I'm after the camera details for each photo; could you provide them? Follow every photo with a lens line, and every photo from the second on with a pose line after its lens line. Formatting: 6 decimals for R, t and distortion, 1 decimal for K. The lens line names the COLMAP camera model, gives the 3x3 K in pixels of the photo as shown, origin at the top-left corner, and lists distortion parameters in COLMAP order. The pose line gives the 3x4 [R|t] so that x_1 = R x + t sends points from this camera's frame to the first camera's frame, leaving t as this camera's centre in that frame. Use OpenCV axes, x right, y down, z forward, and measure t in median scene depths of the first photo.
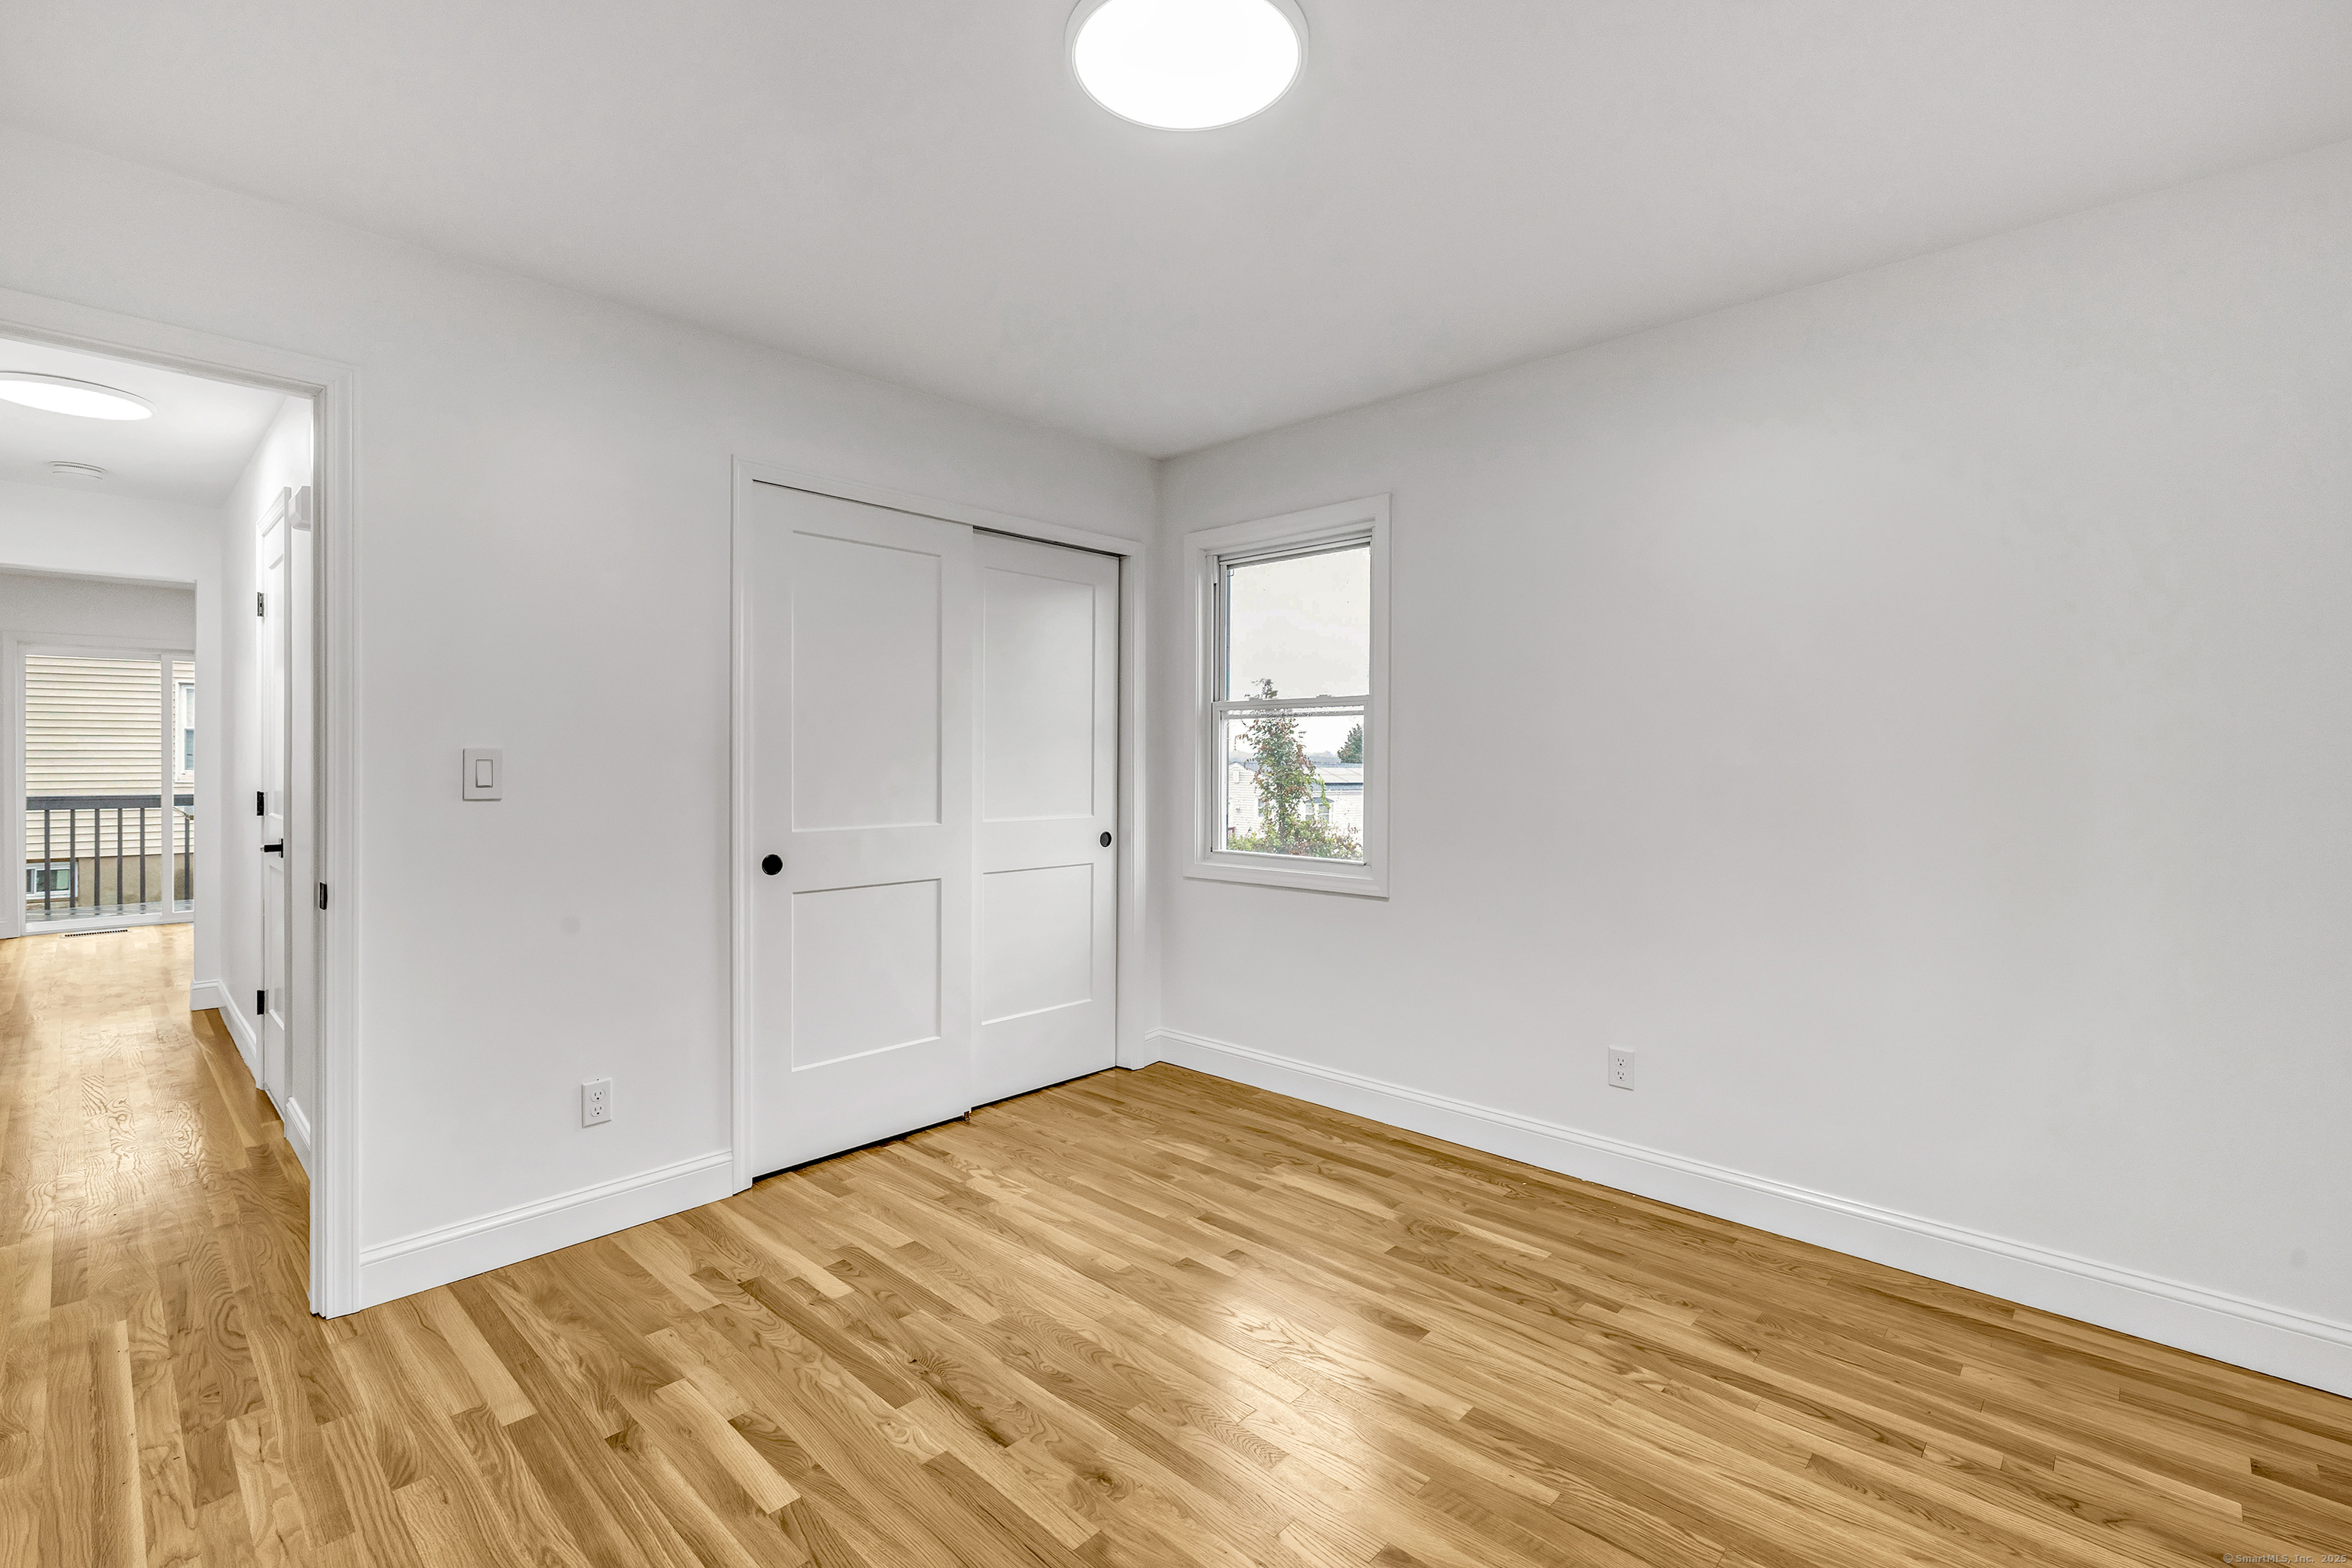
lens RADIAL K [[1052.1, 0, 1185.1], [0, 1052.1, 775.8], [0, 0, 1]] dist [0.000874, 0.000062]
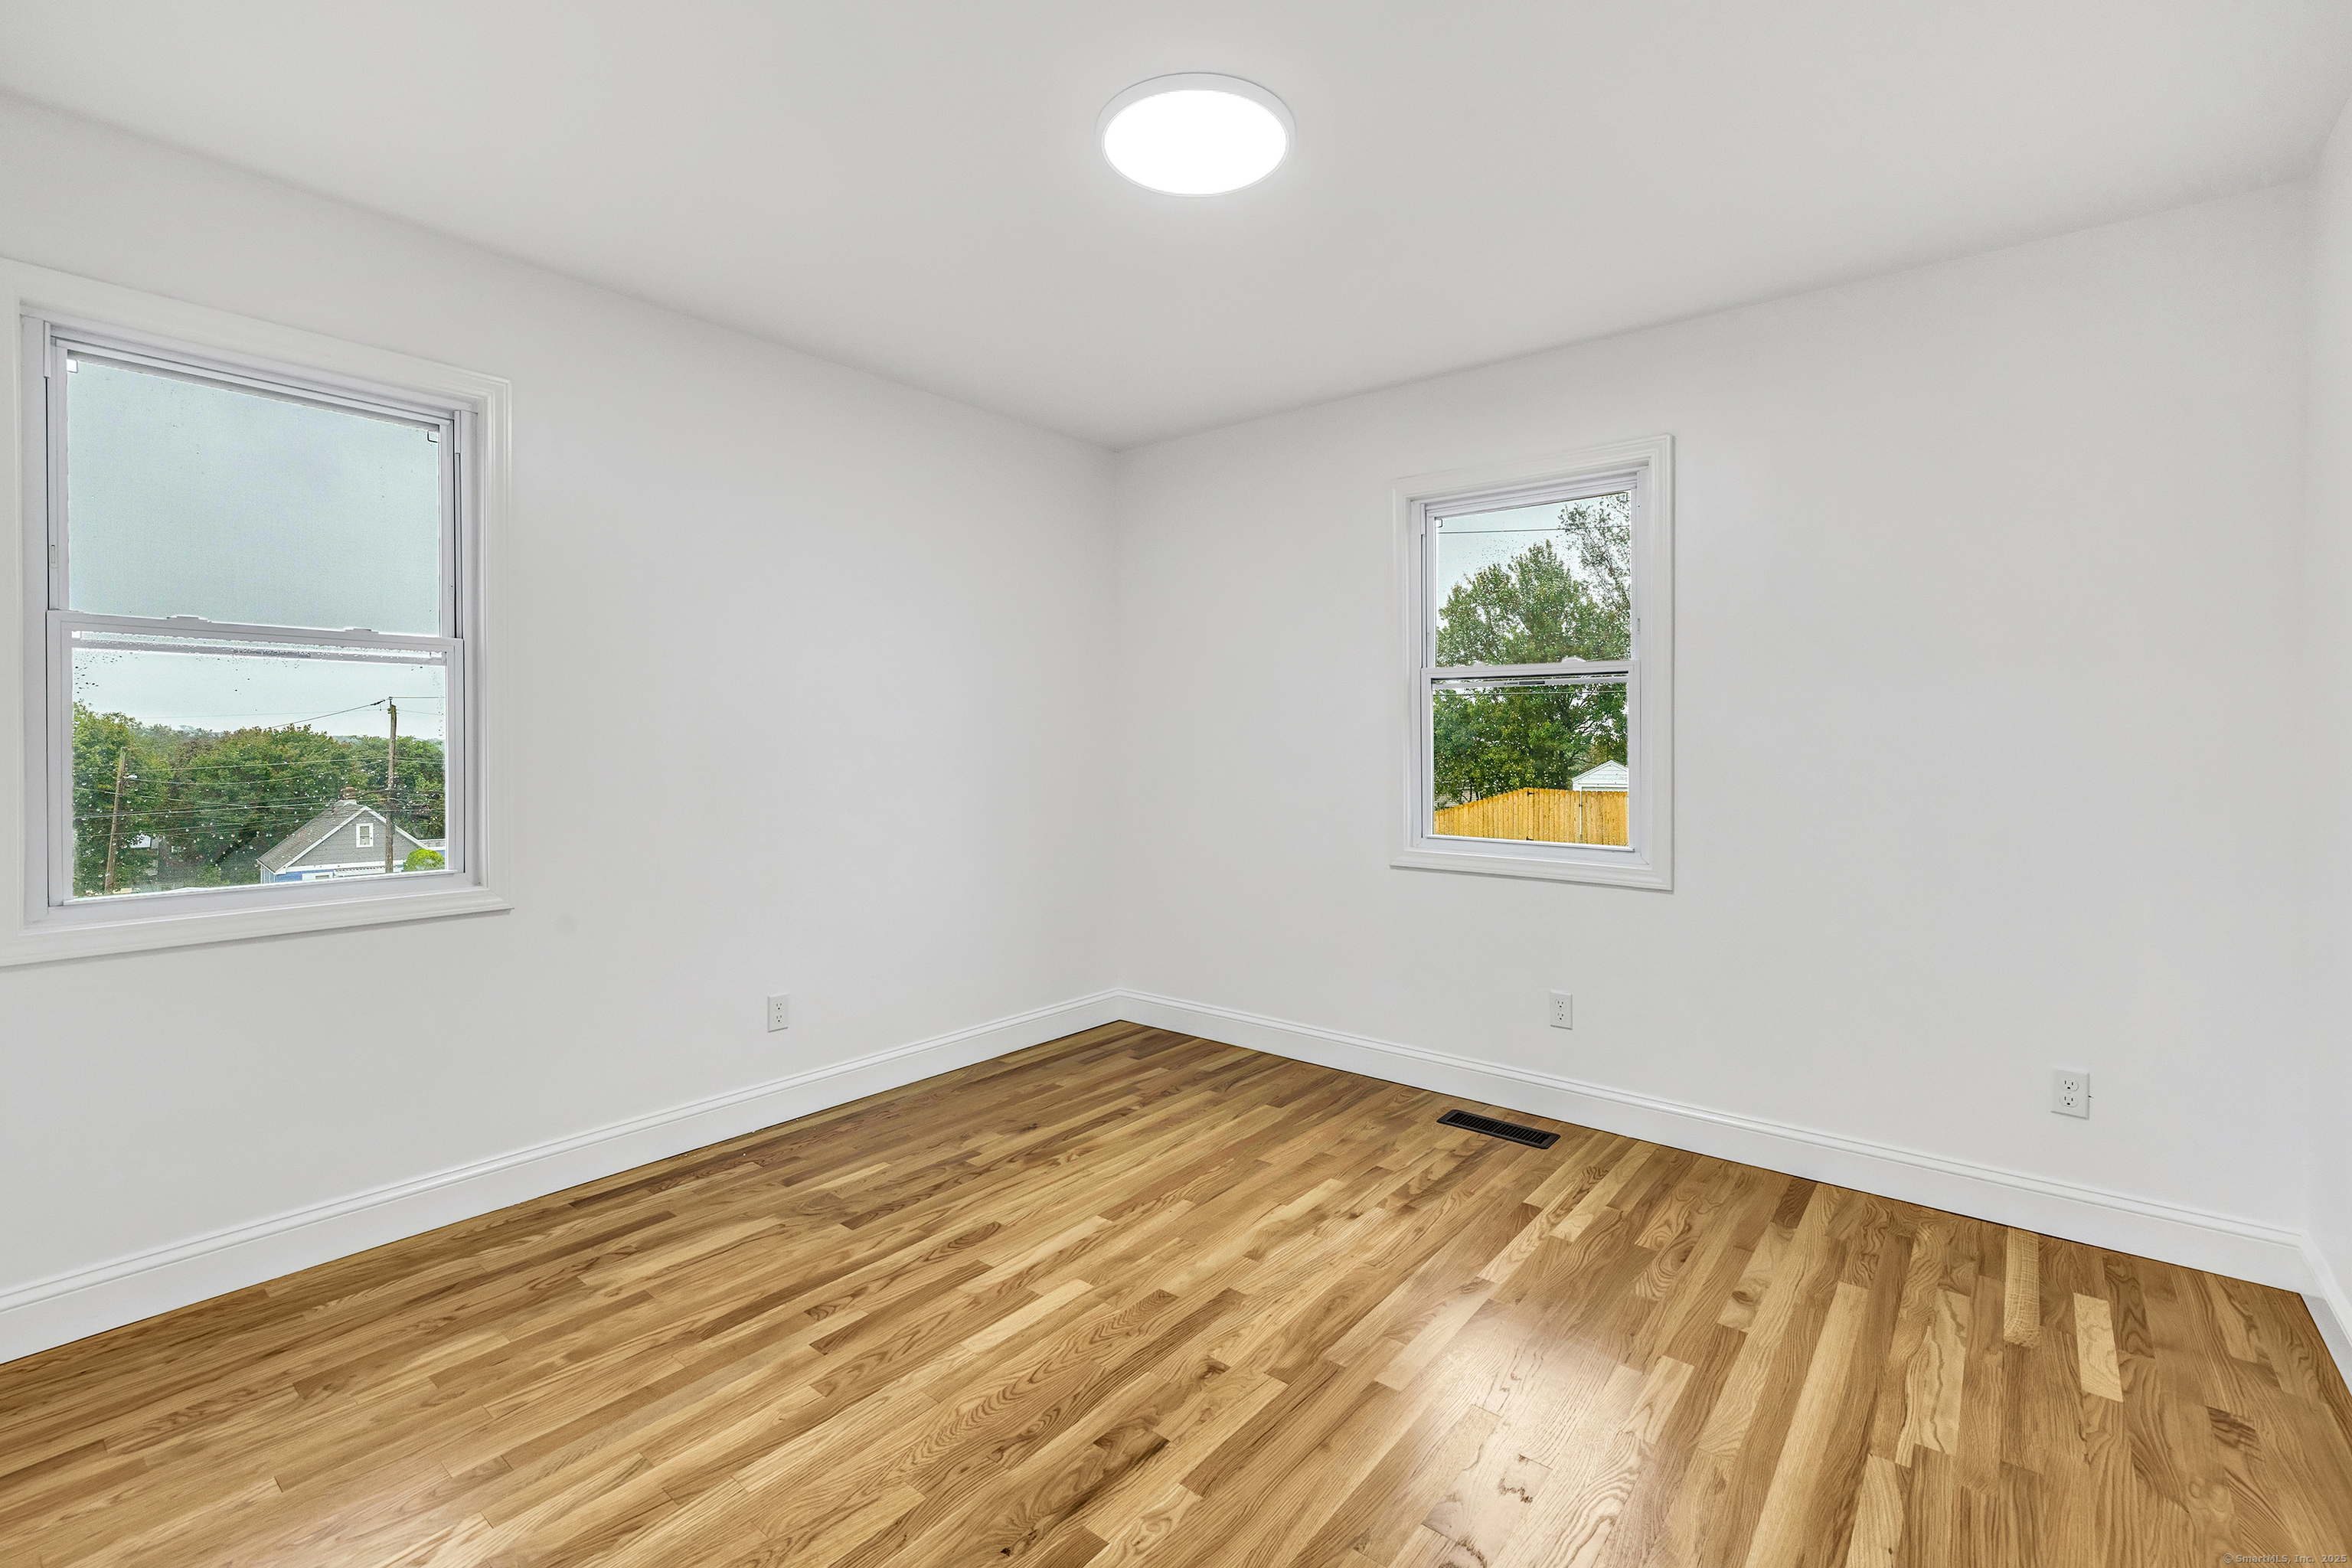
lens RADIAL K [[1052.1, 0, 1184.6], [0, 1052.1, 760.2], [0, 0, 1]] dist [0.000874, 0.000062]
pose [[-0.090905, -0.023129, 0.995591, -0.794076], [0.011779, 0.999635, 0.024298, -0.007525], [-0.995790, 0.013936, -0.090600, 0.754618]]
